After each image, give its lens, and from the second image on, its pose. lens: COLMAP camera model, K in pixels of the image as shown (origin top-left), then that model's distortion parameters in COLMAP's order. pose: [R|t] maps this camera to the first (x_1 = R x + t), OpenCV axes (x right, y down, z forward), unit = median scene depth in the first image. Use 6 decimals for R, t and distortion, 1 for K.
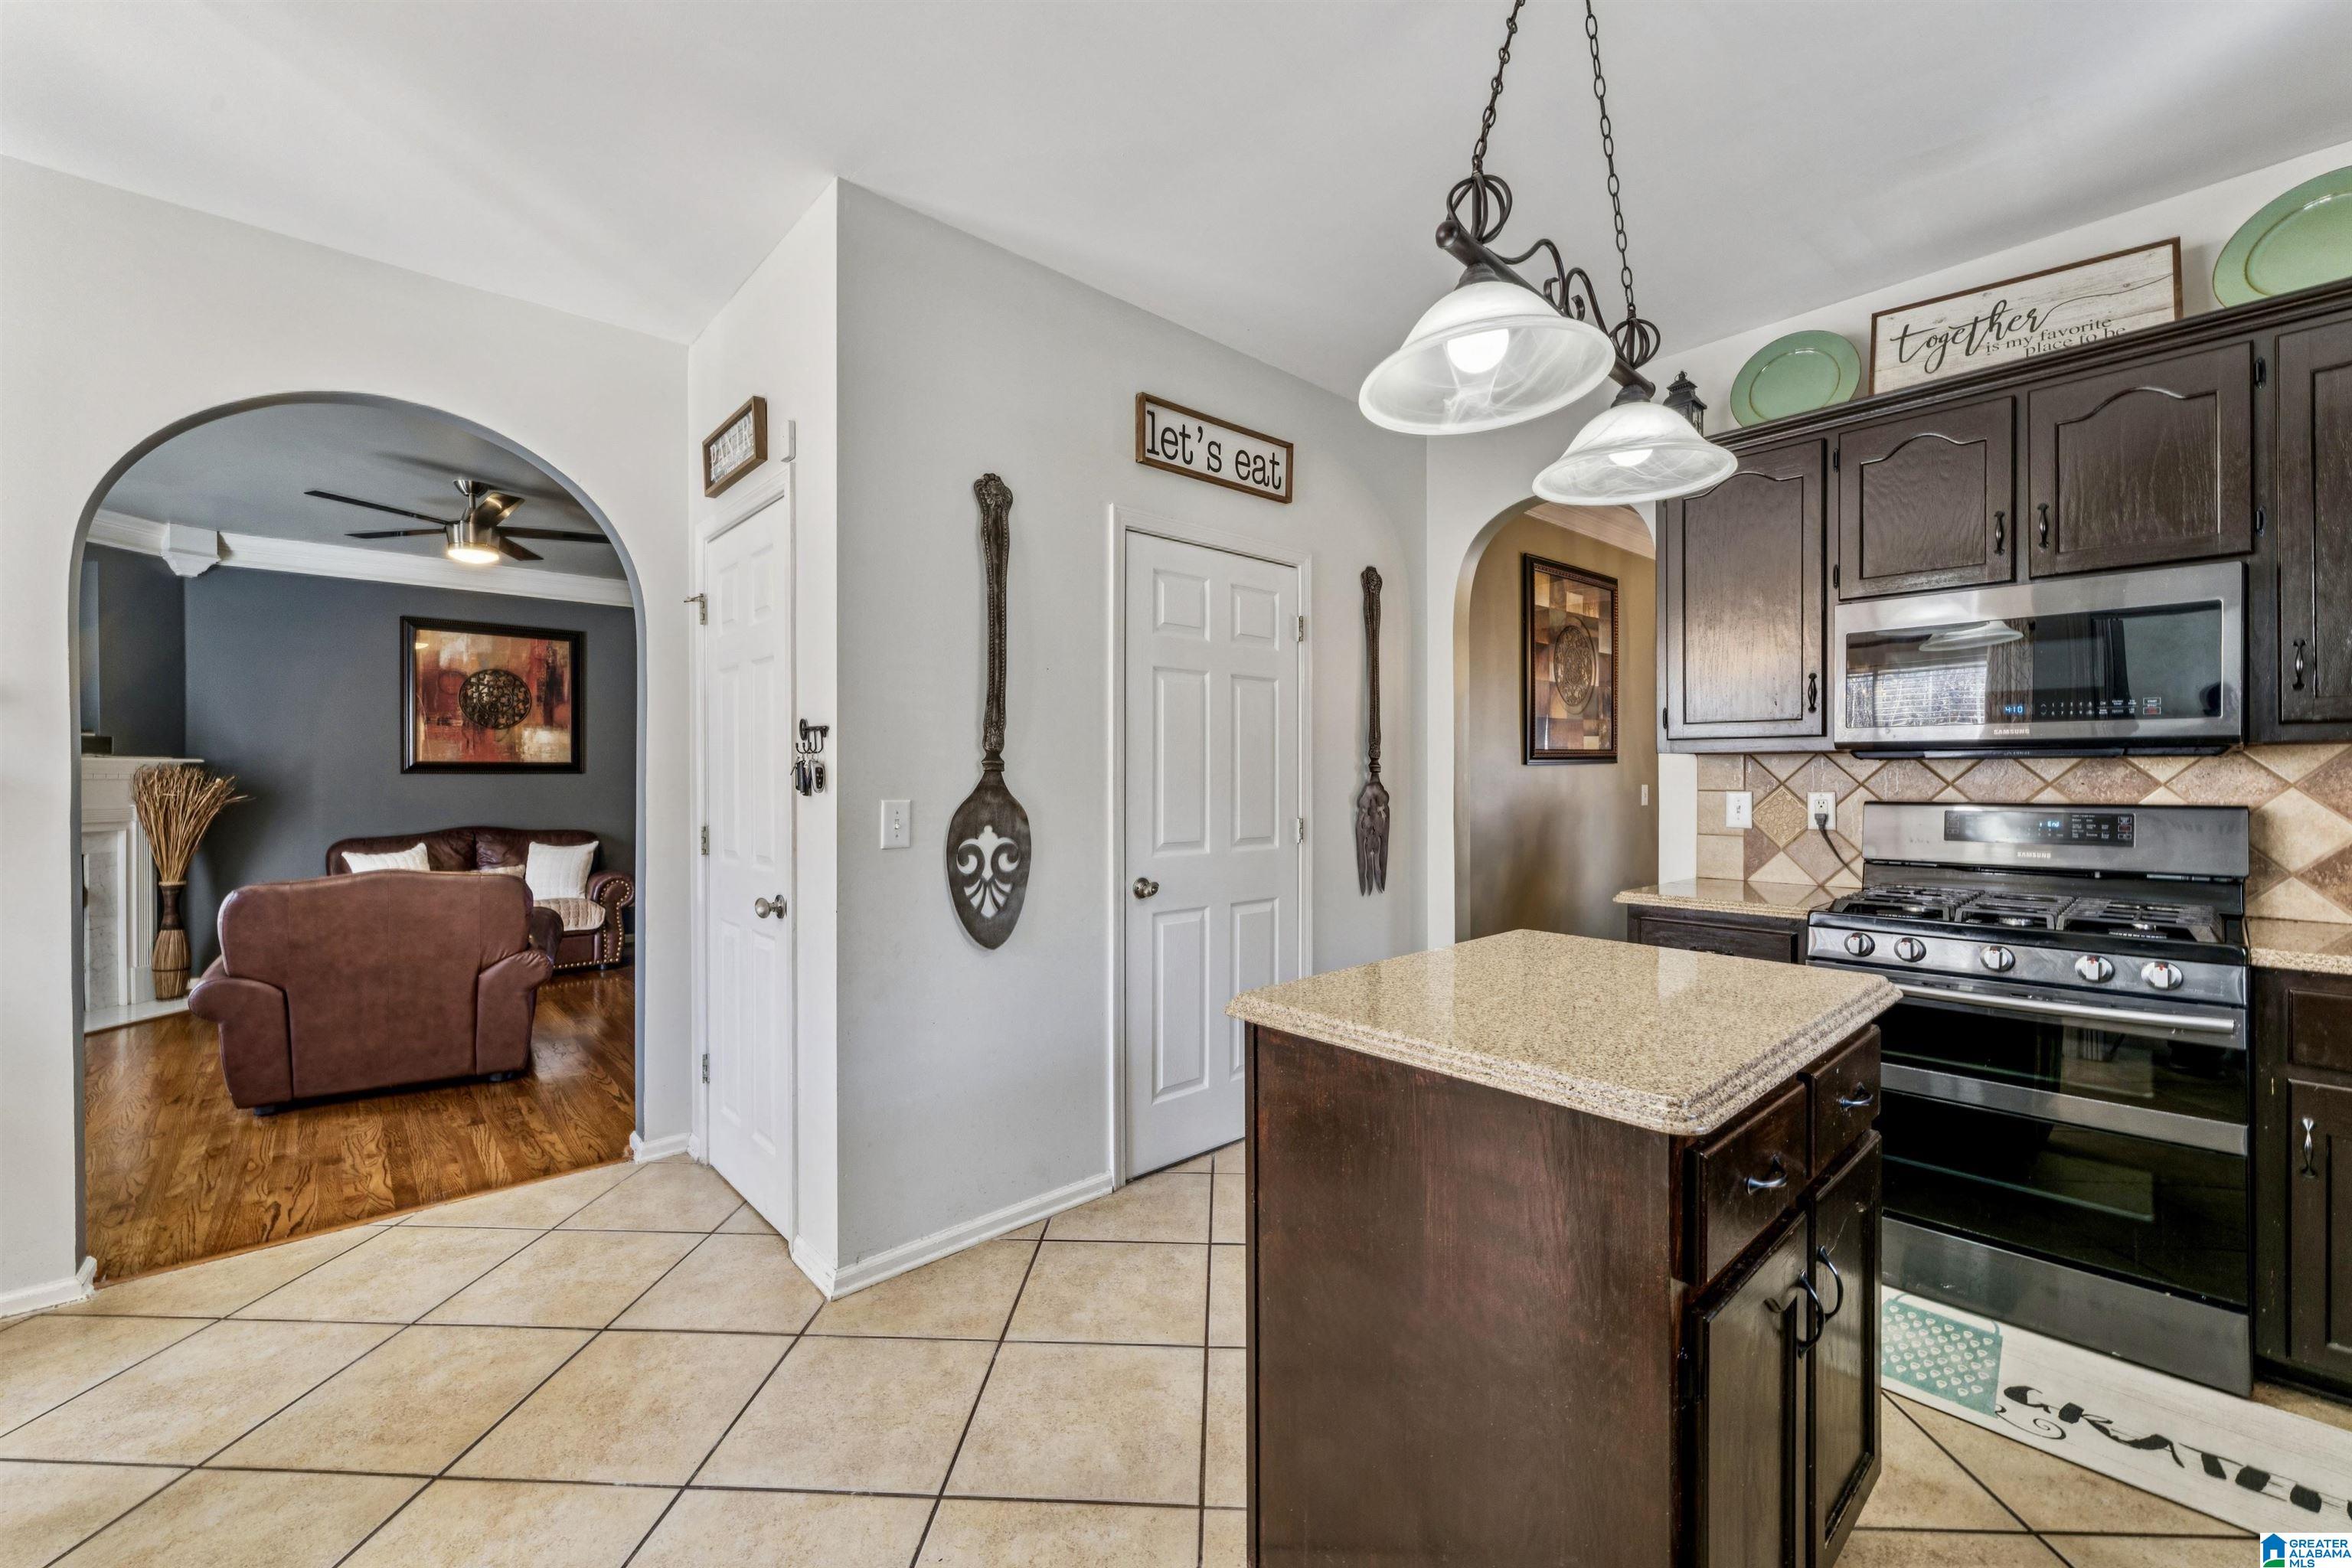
lens RADIAL K [[945.8, 0, 1173.2], [0, 945.8, 776.7], [0, 0, 1]] dist [-0.002763, -0.000492]
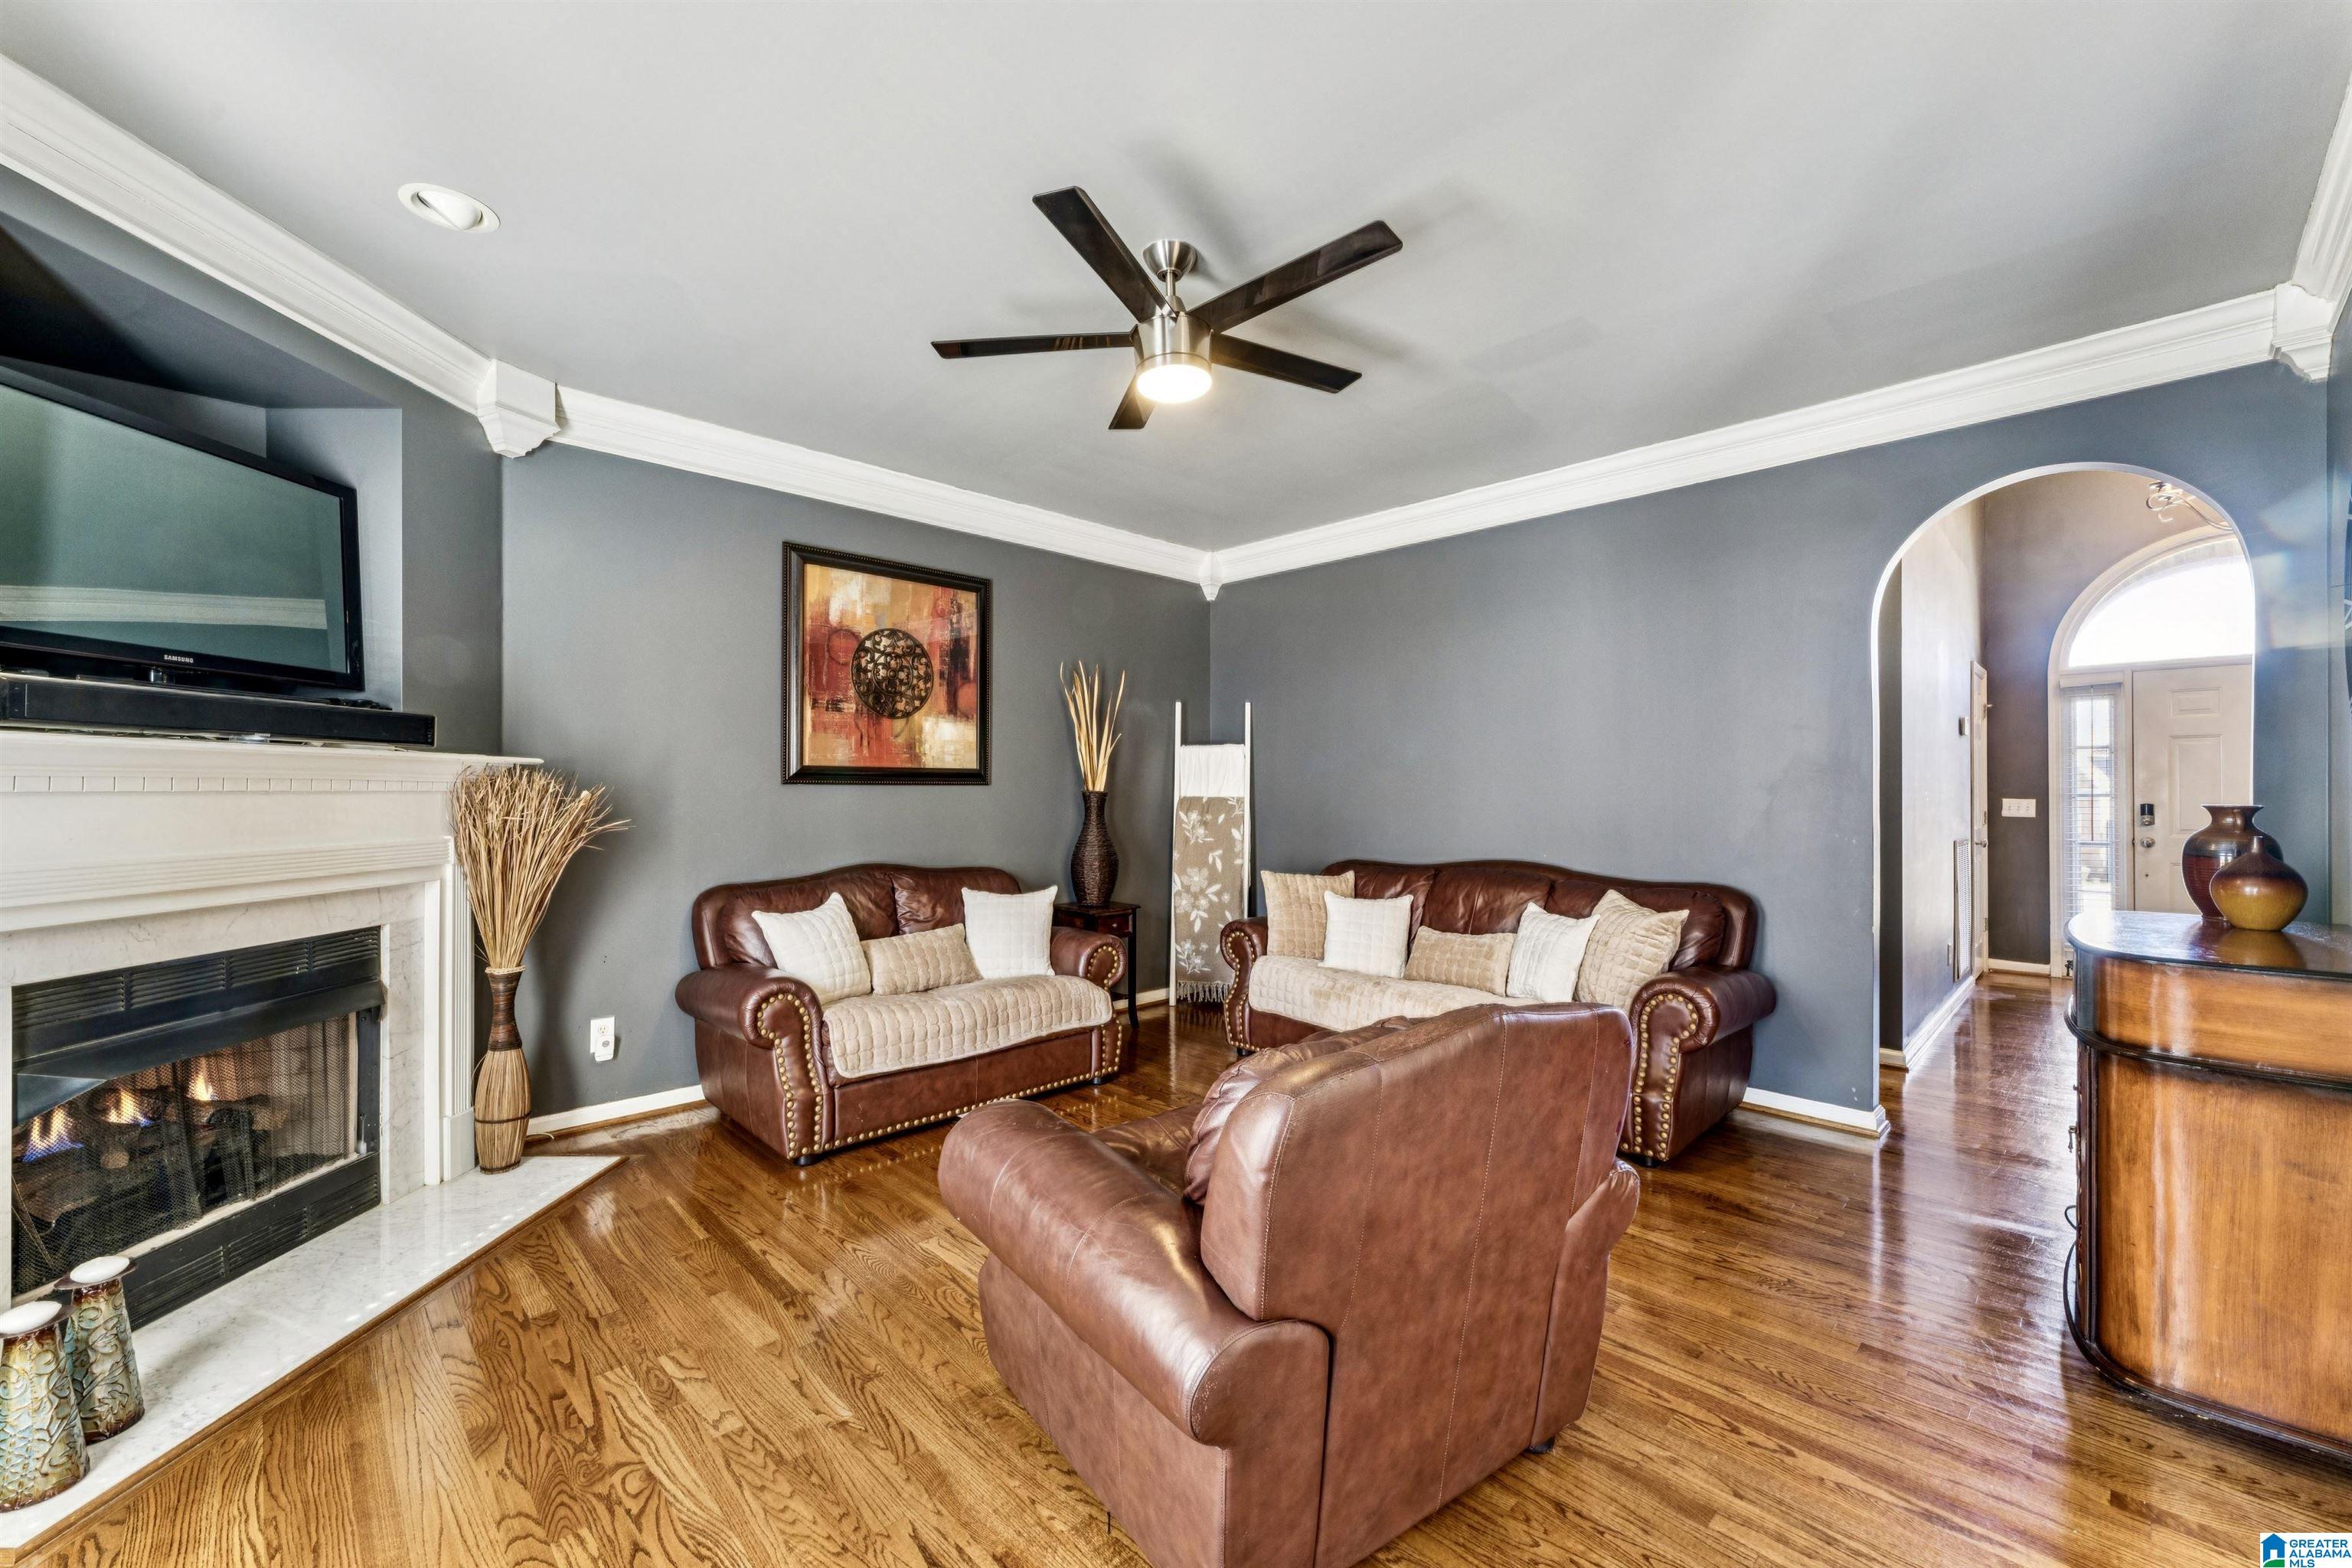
lens RADIAL K [[945.8, 0, 1183.9], [0, 945.8, 788.4], [0, 0, 1]] dist [-0.002763, -0.000492]
pose [[0.999308, 0.003290, 0.037048, -0.552256], [-0.003181, 0.999990, -0.002993, 0.000591], [-0.037058, 0.002873, 0.999309, 0.331493]]
